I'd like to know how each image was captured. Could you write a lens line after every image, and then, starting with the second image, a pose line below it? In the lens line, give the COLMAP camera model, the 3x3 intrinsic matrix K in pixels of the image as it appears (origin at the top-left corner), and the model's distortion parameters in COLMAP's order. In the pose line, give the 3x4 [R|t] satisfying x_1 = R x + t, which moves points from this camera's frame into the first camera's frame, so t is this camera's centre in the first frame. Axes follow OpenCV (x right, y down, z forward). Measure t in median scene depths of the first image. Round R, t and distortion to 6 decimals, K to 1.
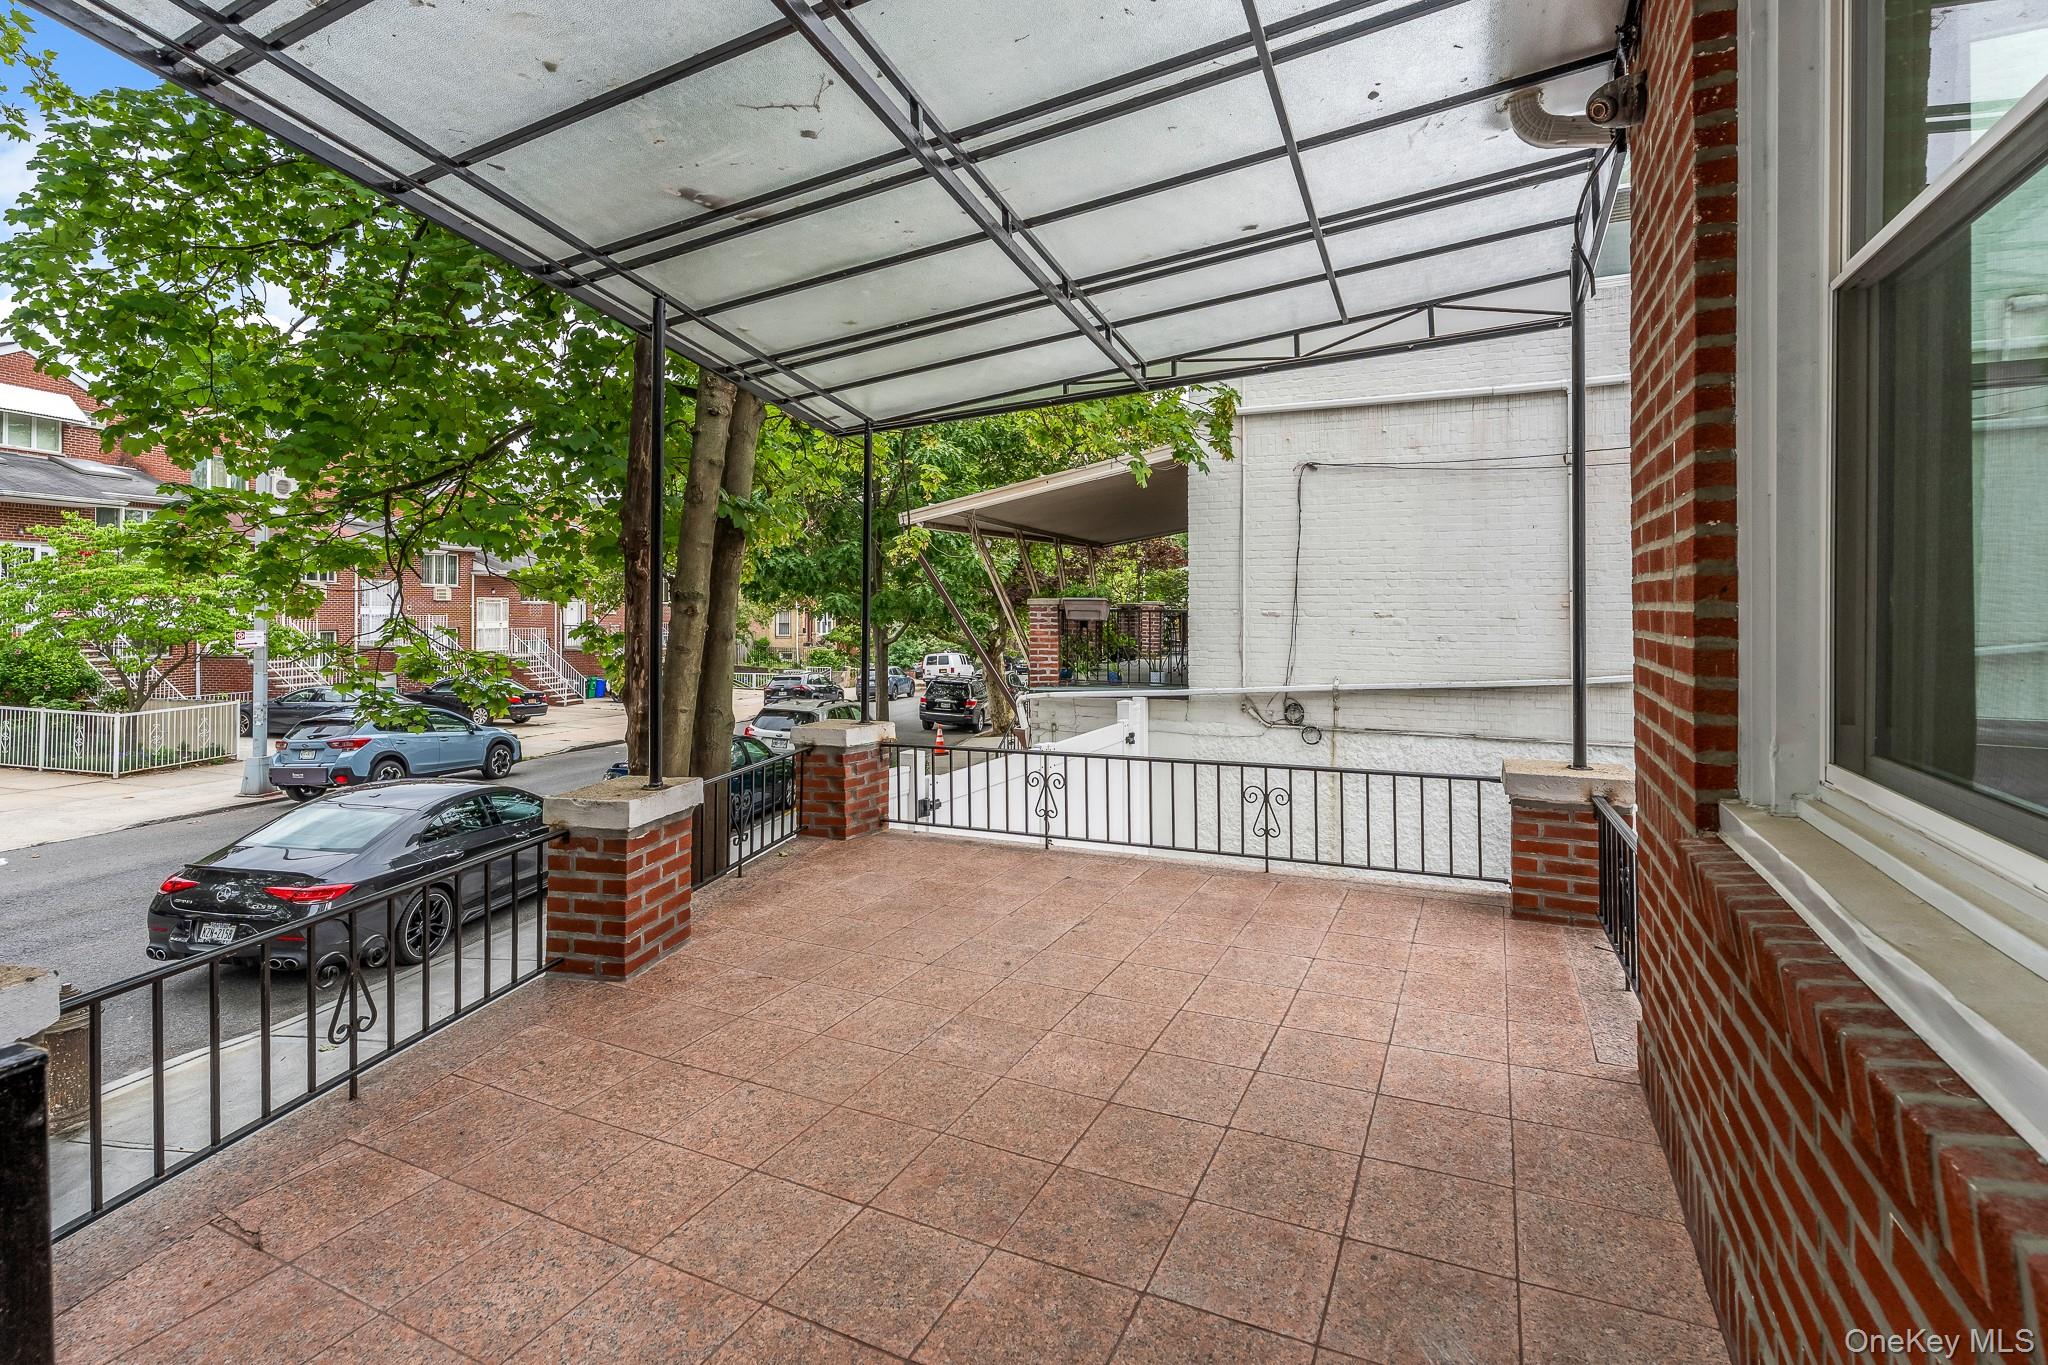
lens RADIAL K [[933.0, 0, 1041.5], [0, 933.0, 630.5], [0, 0, 1]] dist [0.000205, 0.000634]
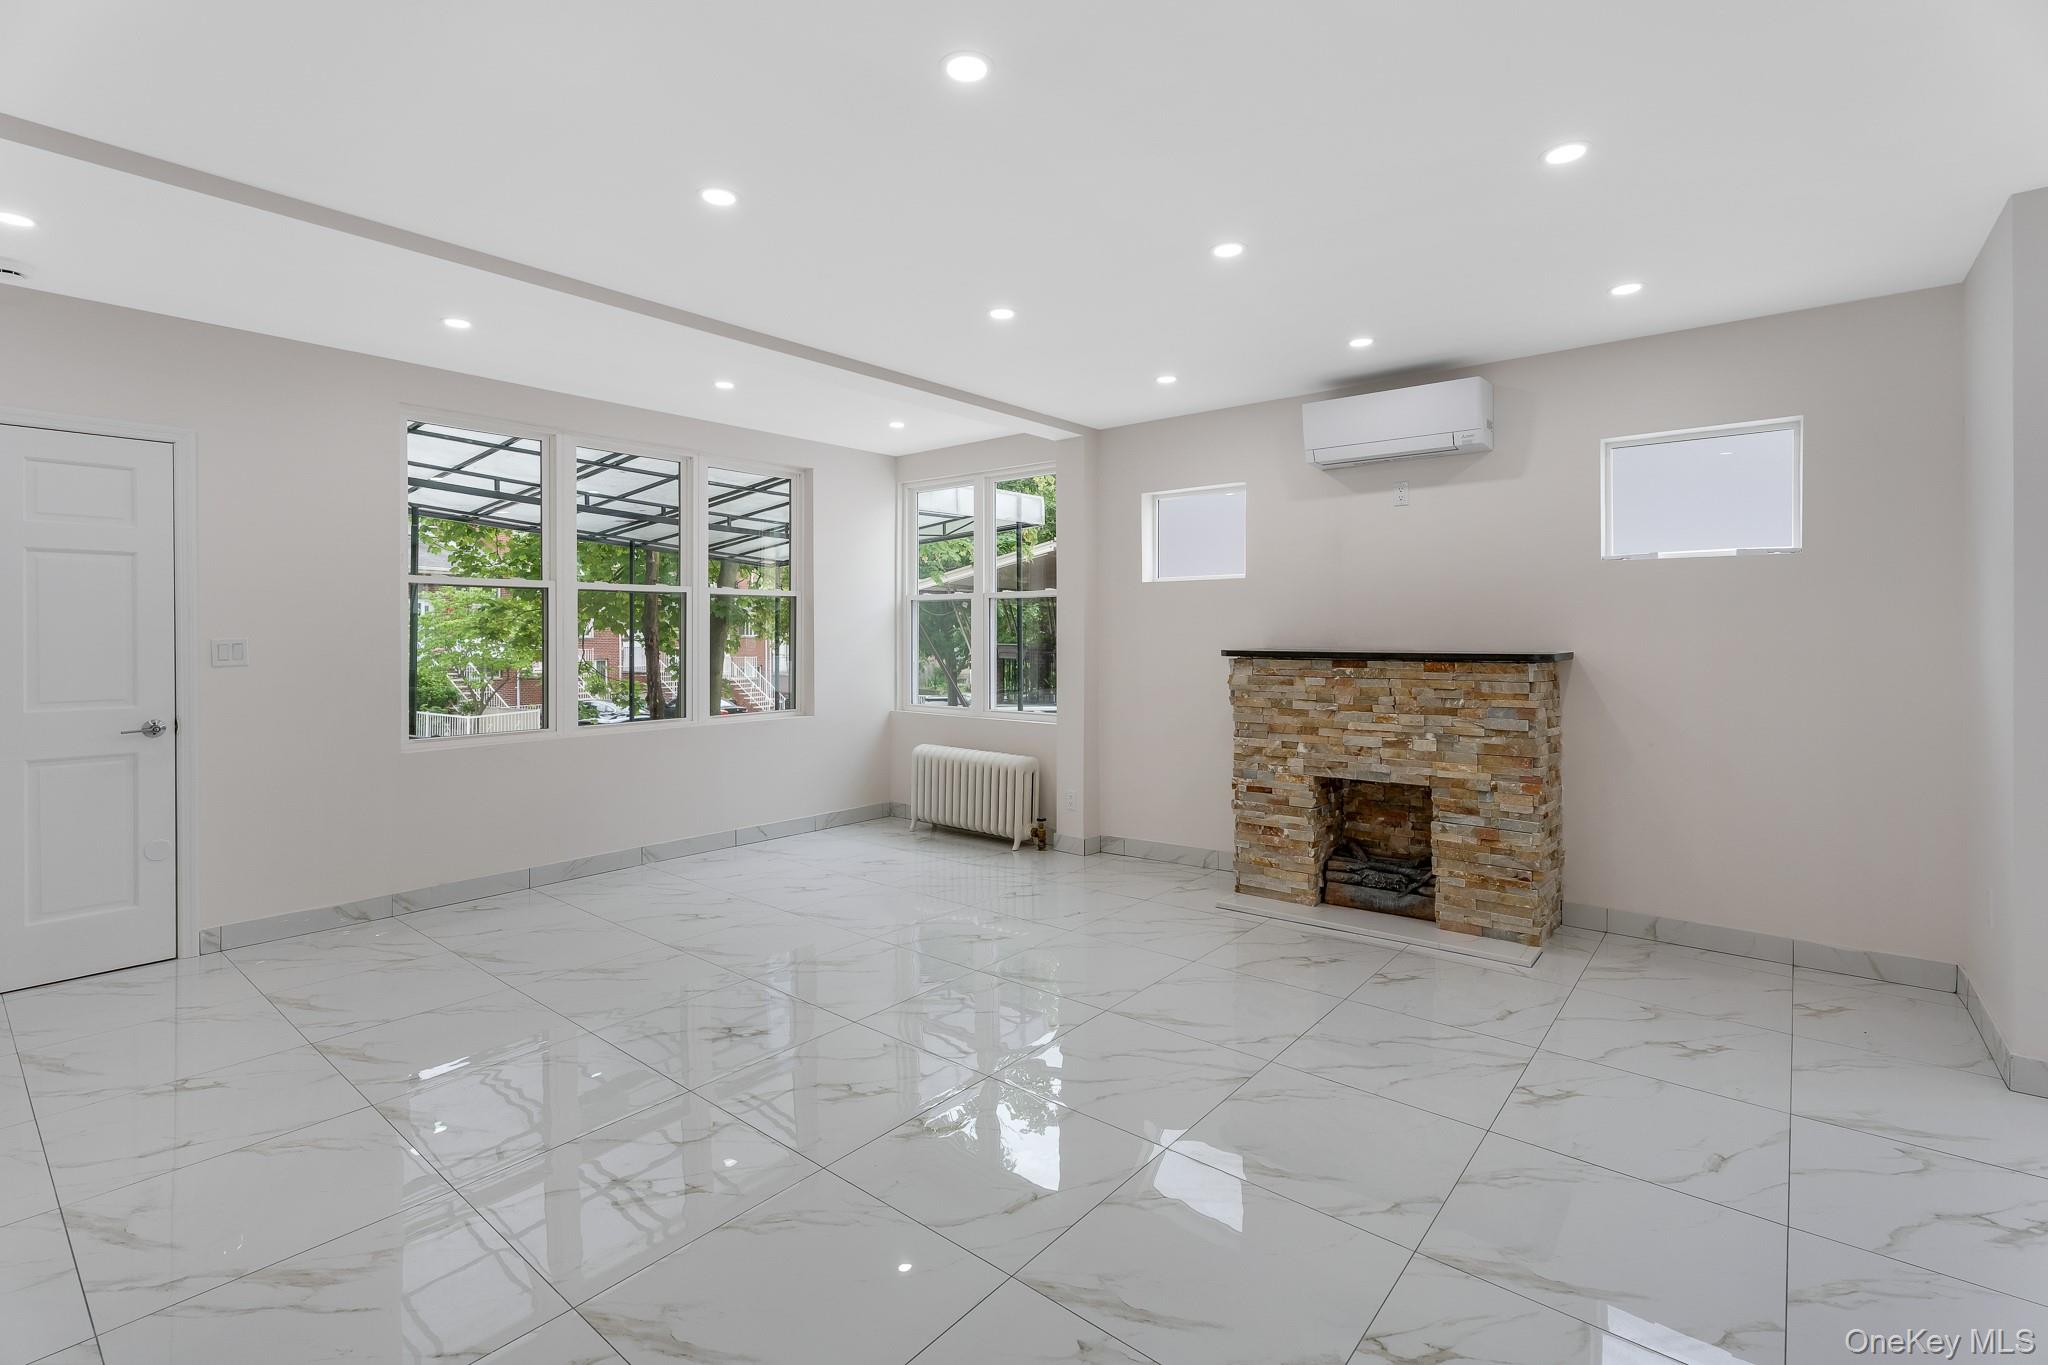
lens RADIAL K [[933.0, 0, 1041.5], [0, 933.0, 630.5], [0, 0, 1]] dist [0.000205, 0.000634]
pose [[0.972675, -0.022549, -0.231072, 0.237020], [0.020252, 0.999719, -0.012311, -0.011001], [0.231284, 0.007295, 0.972859, -0.228858]]
